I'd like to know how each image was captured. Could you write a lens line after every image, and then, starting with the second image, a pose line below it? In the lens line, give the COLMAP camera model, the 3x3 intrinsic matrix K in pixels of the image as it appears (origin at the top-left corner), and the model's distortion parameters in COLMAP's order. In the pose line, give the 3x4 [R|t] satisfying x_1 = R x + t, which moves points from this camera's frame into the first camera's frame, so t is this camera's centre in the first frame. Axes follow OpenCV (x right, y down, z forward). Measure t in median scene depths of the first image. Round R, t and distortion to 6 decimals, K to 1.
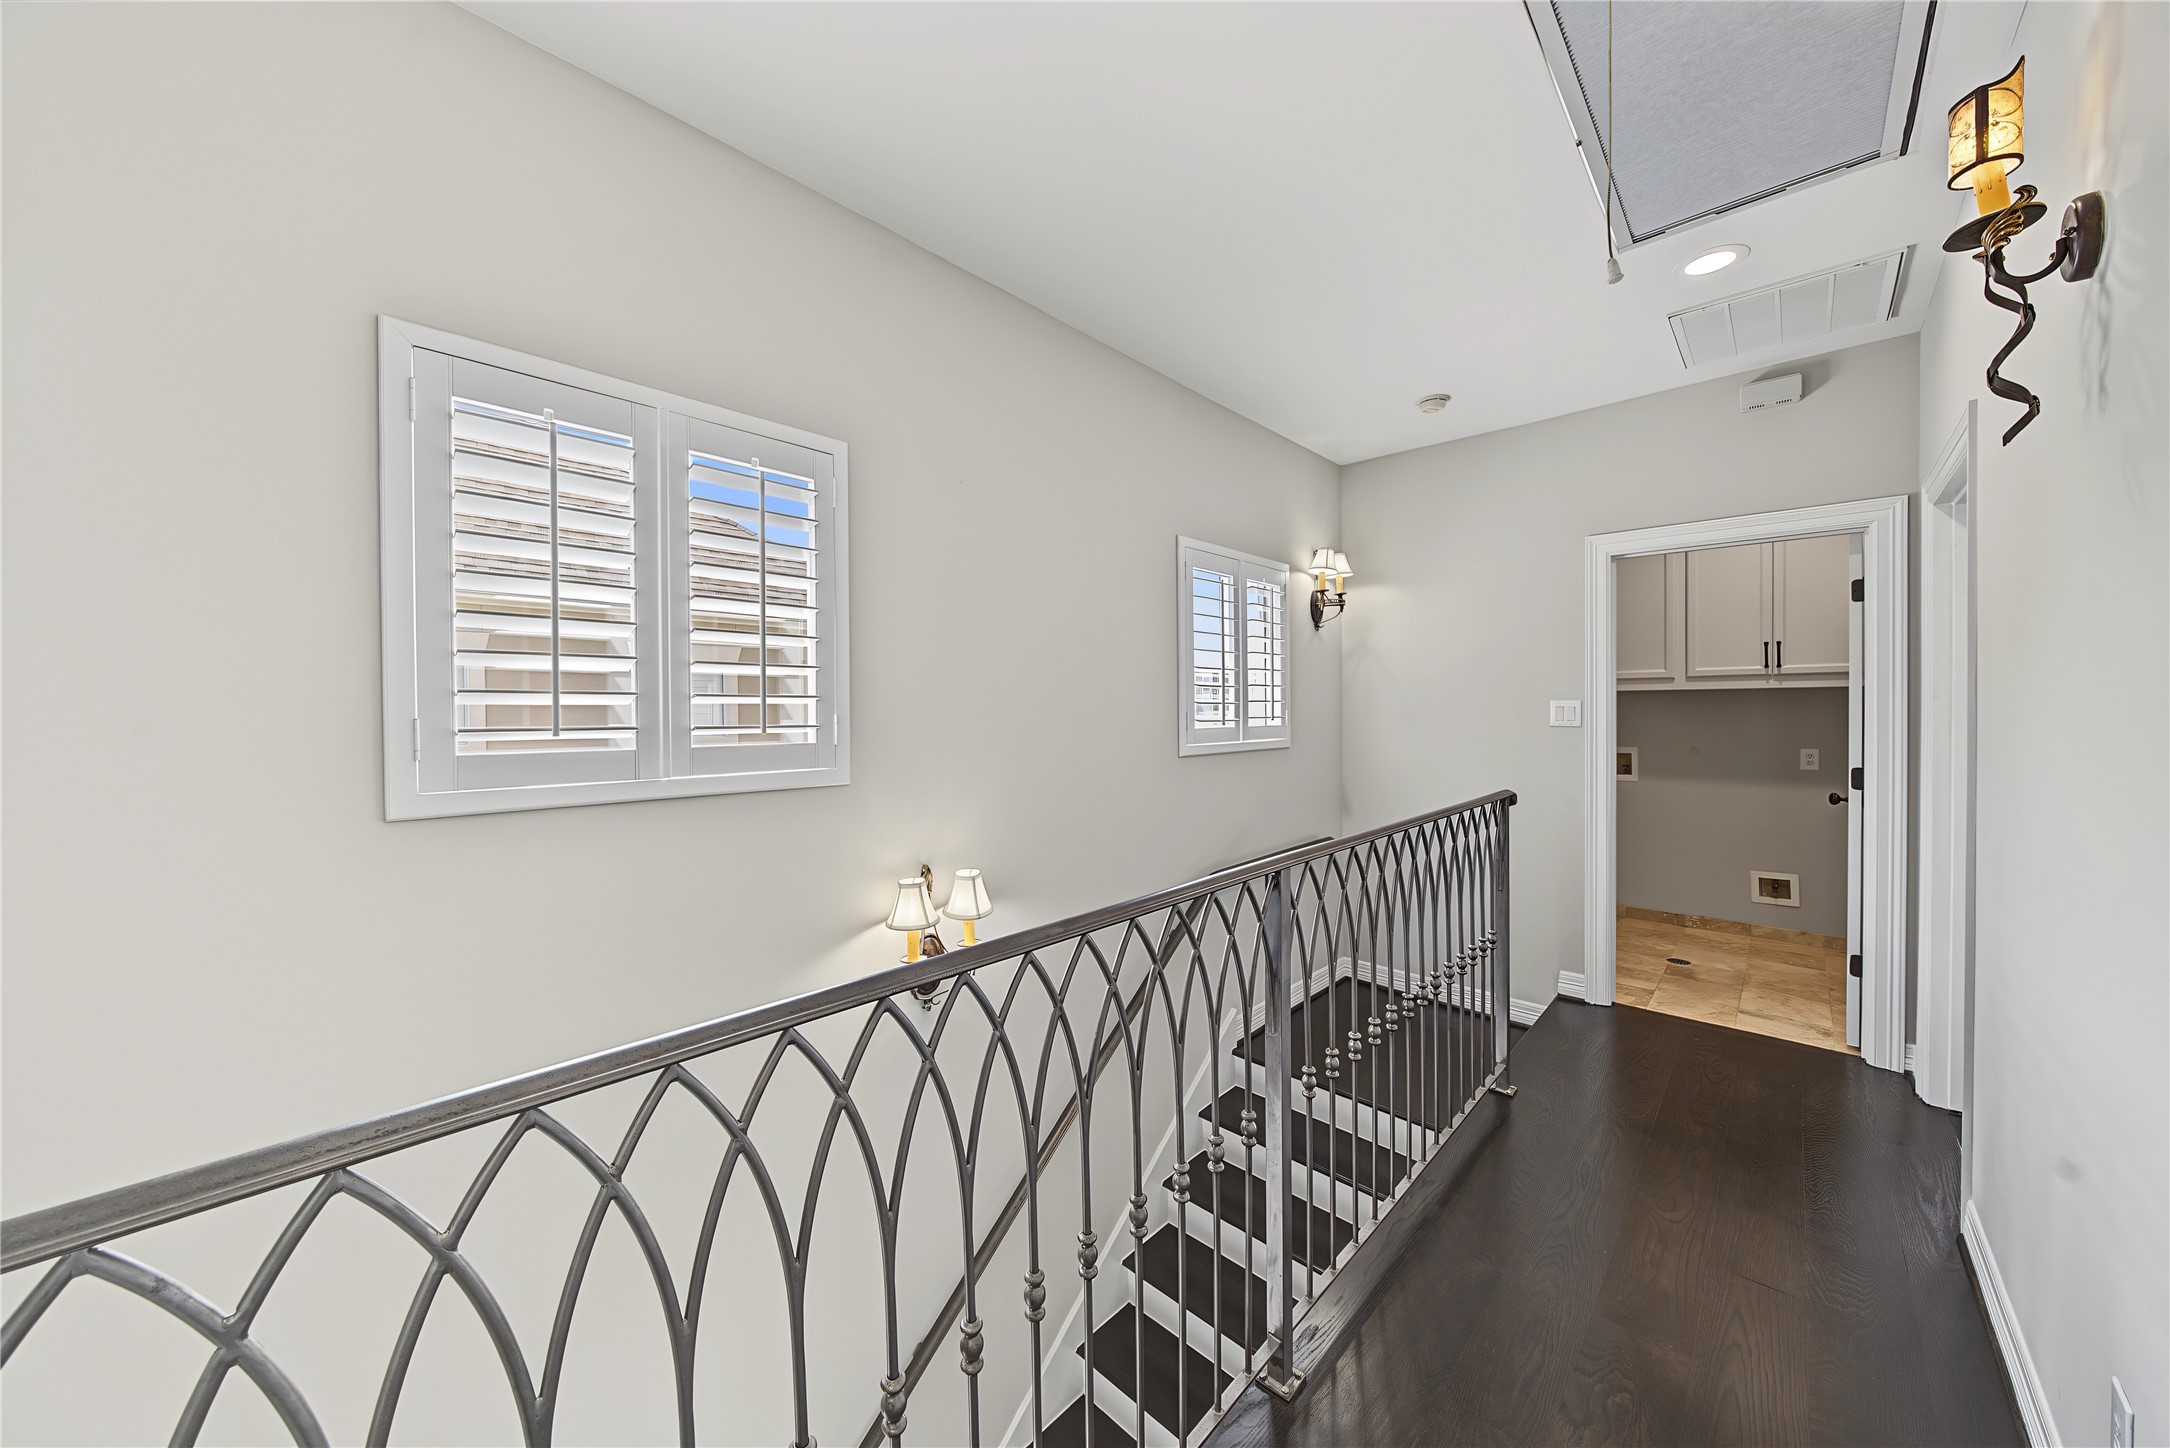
lens RADIAL K [[756.4, 0, 1079.5], [0, 756.4, 719.3], [0, 0, 1]] dist [-0.004772, 0.000022]
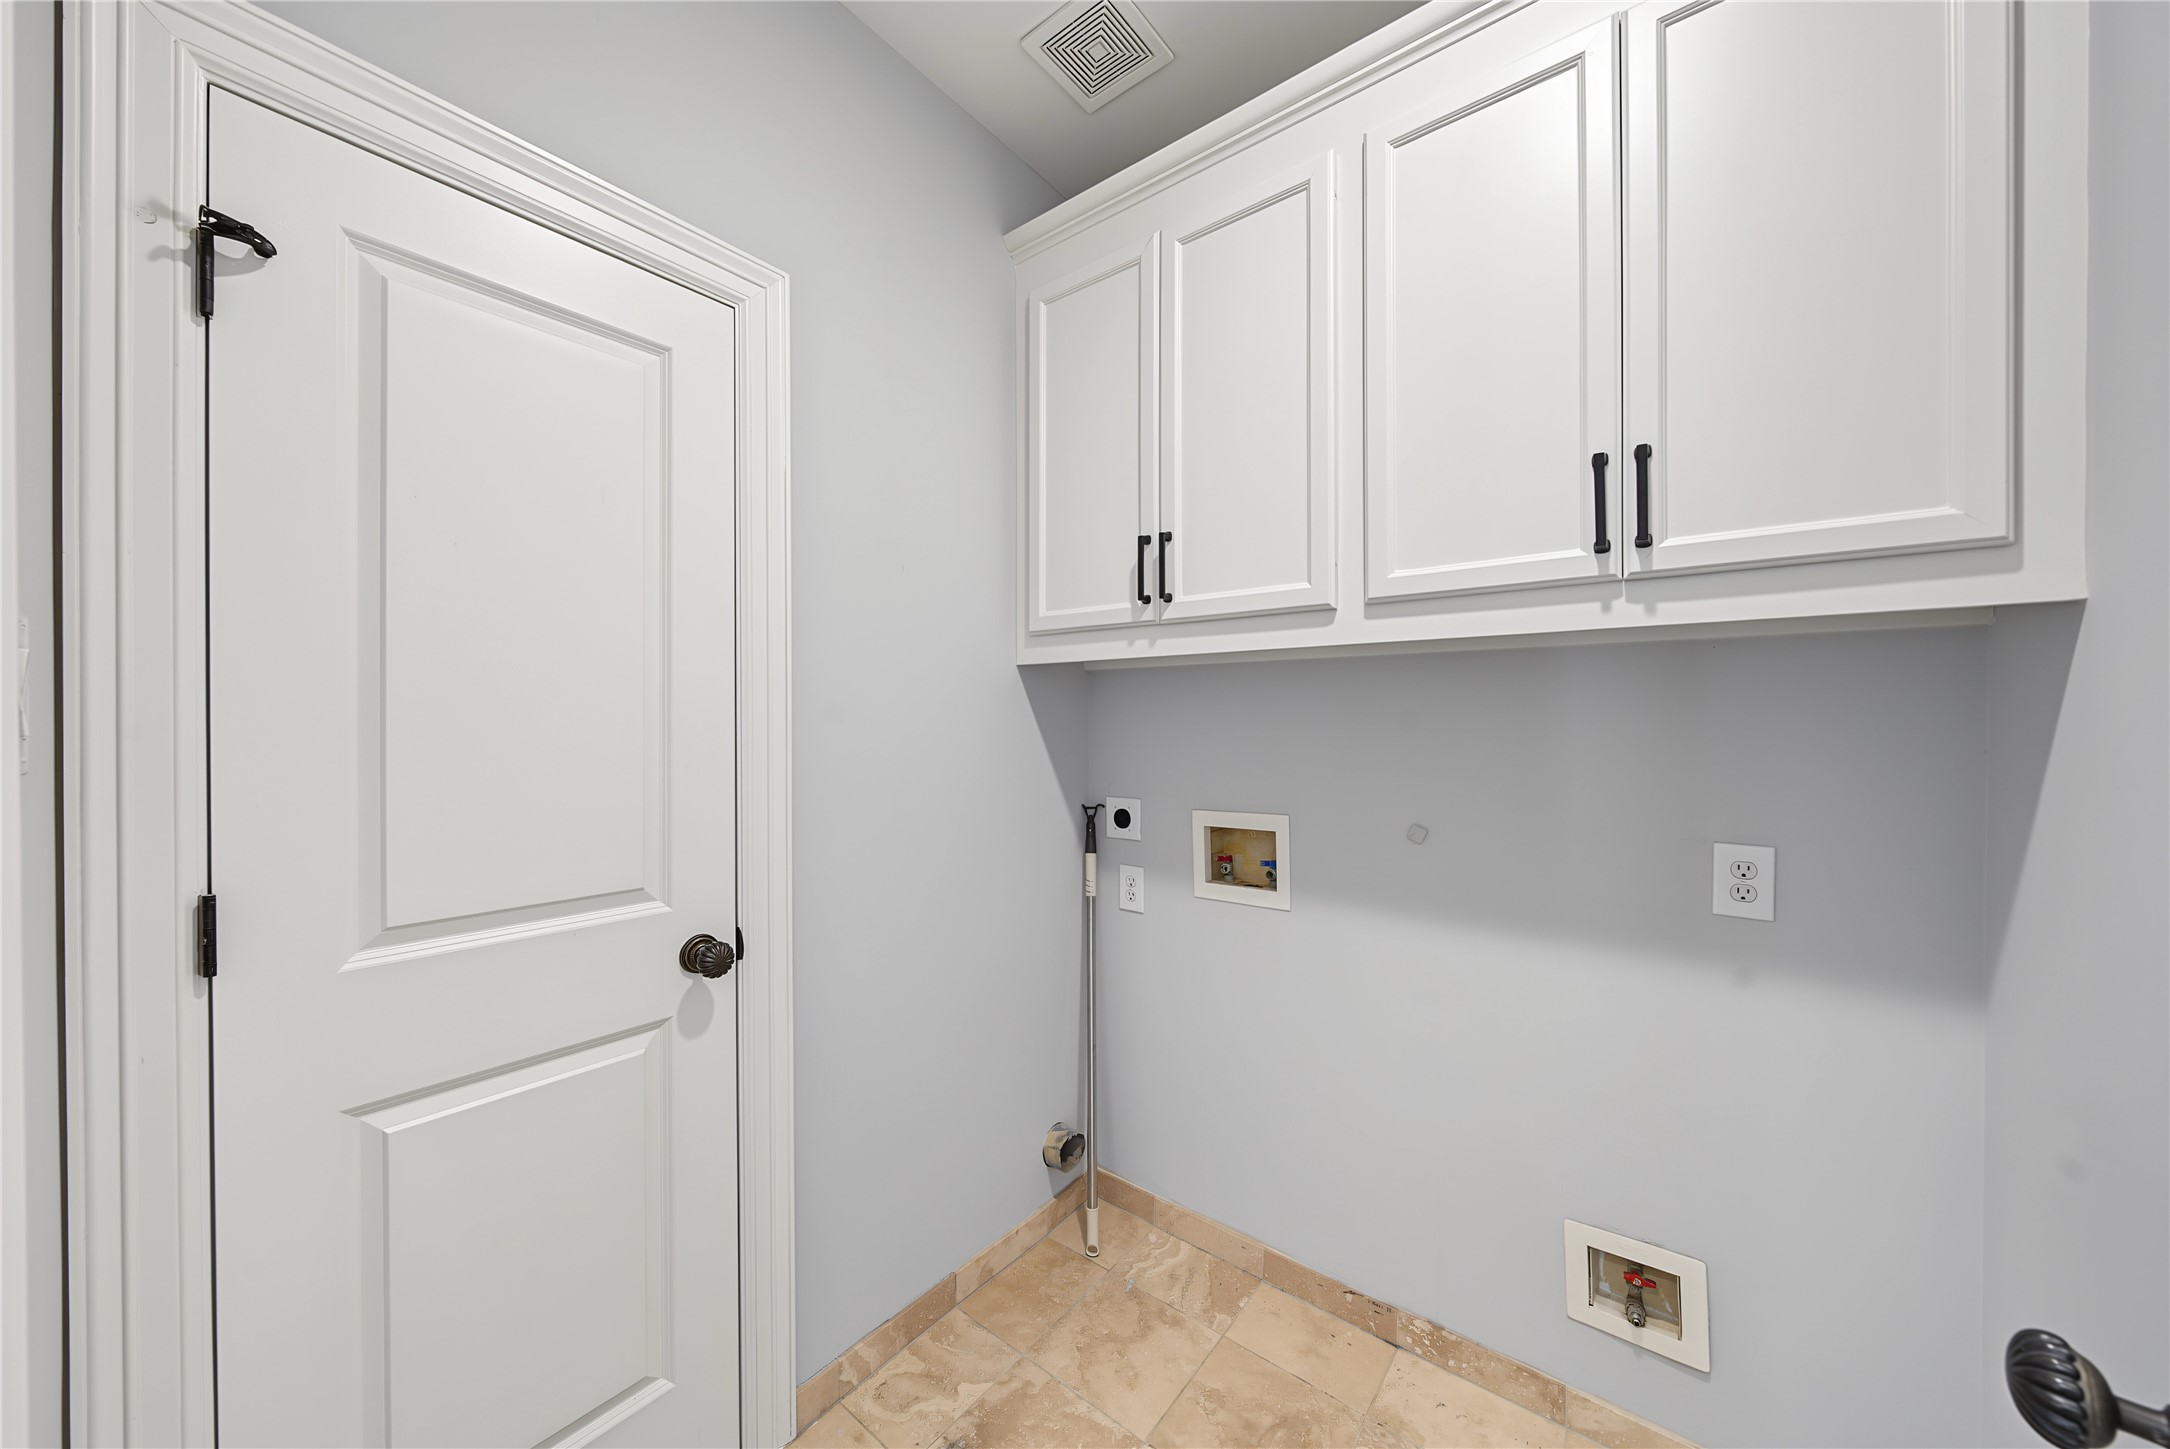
lens RADIAL K [[756.4, 0, 1089.5], [0, 756.4, 725.3], [0, 0, 1]] dist [-0.004772, 0.000022]
pose [[0.994550, 0.005175, 0.104135, 0.683873], [-0.004301, 0.999954, -0.008621, -0.003405], [-0.104175, 0.008127, 0.994526, 0.732134]]
